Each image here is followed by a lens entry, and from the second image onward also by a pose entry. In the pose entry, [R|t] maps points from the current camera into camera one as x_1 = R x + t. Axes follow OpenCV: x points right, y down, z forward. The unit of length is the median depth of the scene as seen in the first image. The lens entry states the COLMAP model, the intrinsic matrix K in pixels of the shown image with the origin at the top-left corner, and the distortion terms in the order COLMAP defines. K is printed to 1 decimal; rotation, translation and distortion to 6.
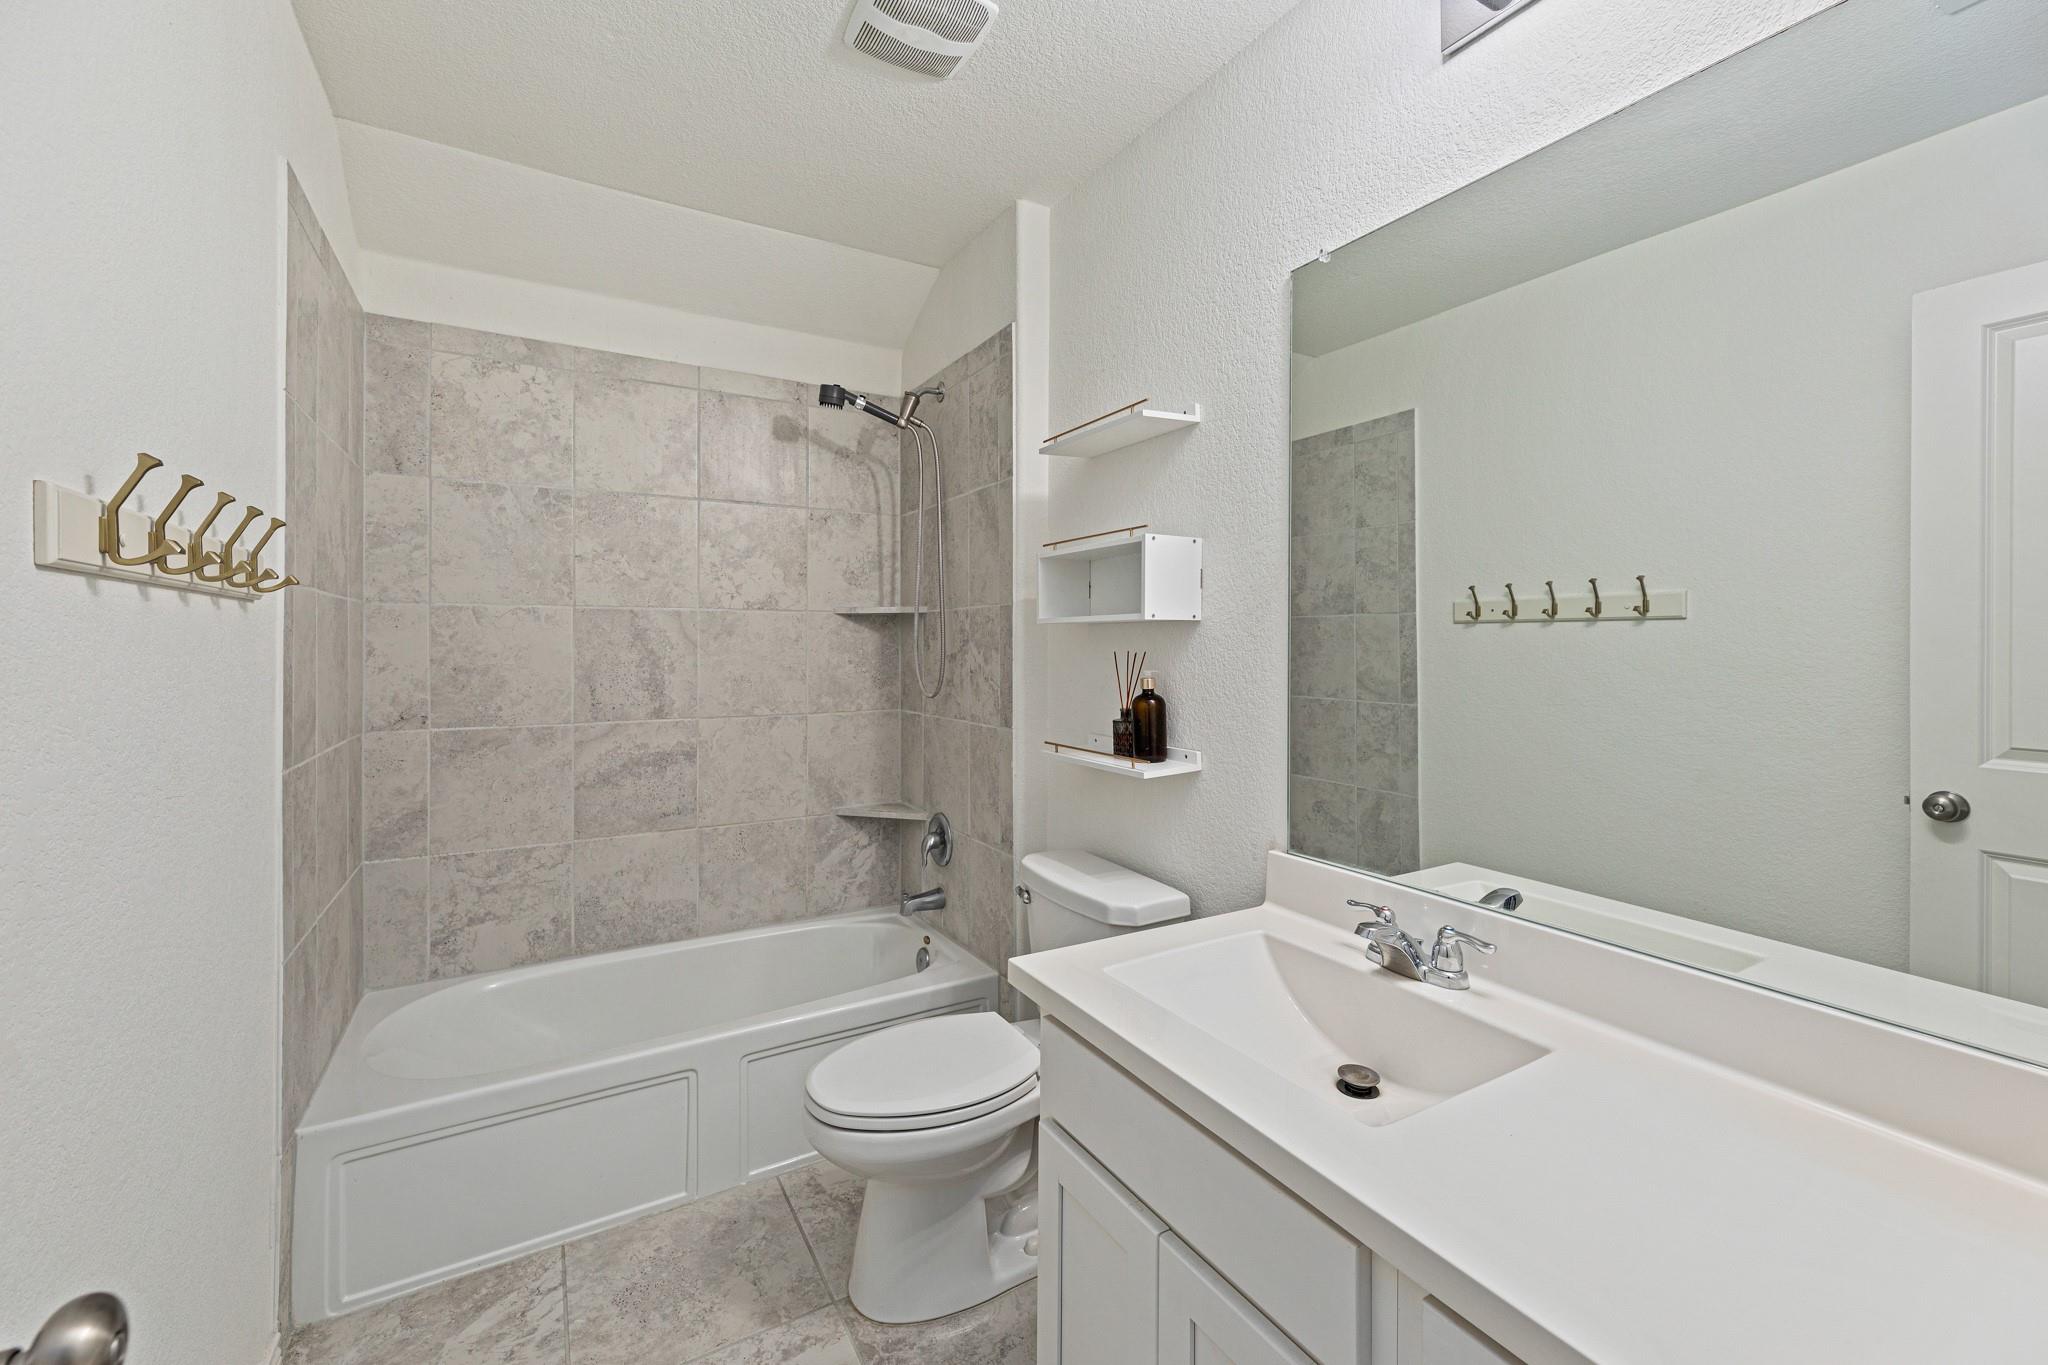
lens RADIAL K [[831.2, 0, 1025.1], [0, 831.2, 638.6], [0, 0, 1]] dist [-0.000158, 0.000032]
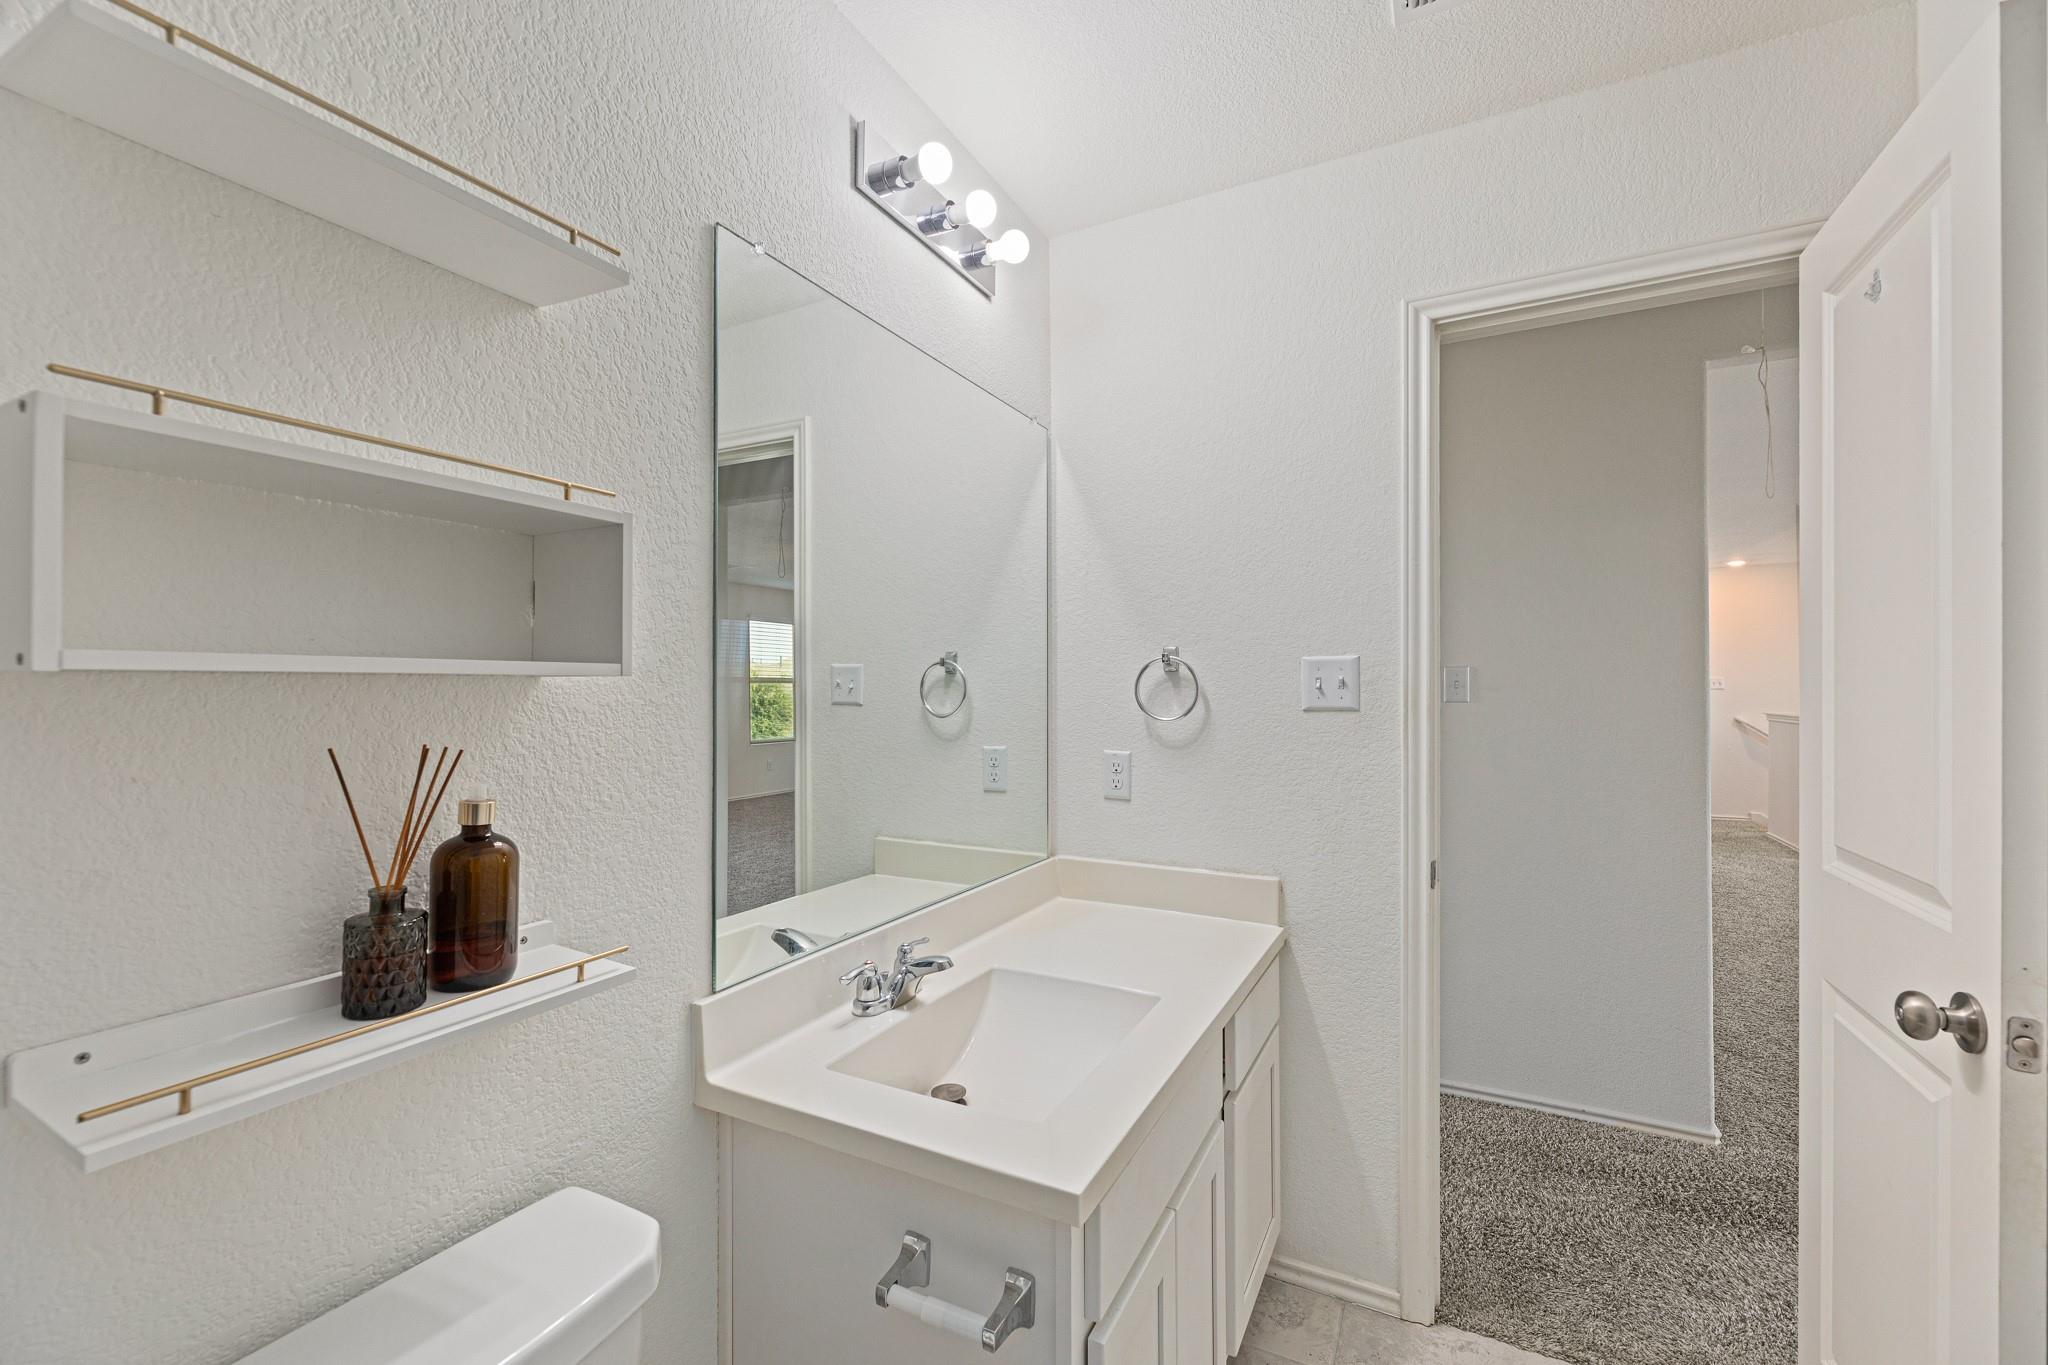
lens RADIAL K [[831.9, 0, 1027.1], [0, 831.9, 691.8], [0, 0, 1]] dist [-0.000909, 0.000150]
pose [[-0.533403, -0.000662, 0.845861, -0.451238], [0.001704, 0.999997, 0.001858, -0.014869], [-0.845859, 0.002433, -0.533401, 1.117621]]
